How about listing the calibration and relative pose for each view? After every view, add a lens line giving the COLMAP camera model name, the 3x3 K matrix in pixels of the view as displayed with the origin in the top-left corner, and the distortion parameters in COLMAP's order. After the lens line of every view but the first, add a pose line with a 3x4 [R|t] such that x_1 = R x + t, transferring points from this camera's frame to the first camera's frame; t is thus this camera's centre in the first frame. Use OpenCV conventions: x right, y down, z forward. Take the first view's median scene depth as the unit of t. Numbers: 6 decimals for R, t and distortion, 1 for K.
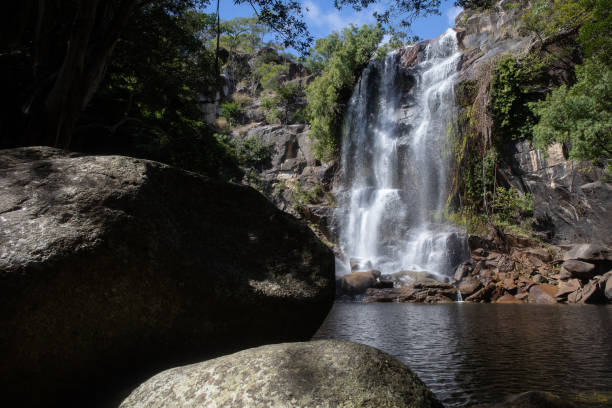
lens RADIAL K [[492.2, 0, 306.2], [0, 492.2, 214.6], [0, 0, 1]] dist [-0.057795, 0.000721]
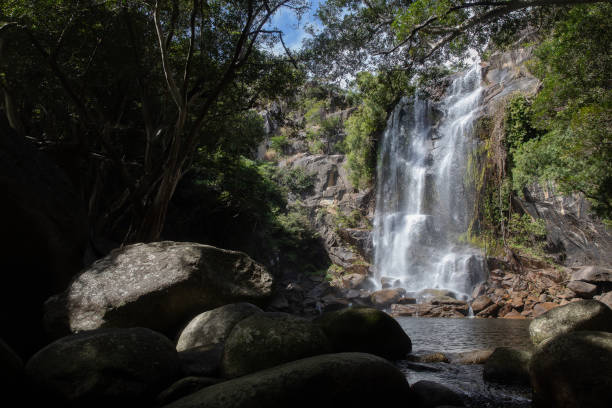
lens RADIAL K [[536.0, 0, 306.0], [0, 536.0, 204.0], [0, 0, 1]] dist [0.016916, 0.006473]
pose [[0.991218, -0.014987, -0.131383, 0.086465], [0.009388, 0.999025, -0.043133, -0.028186], [0.131902, 0.041521, 0.990393, -0.251298]]
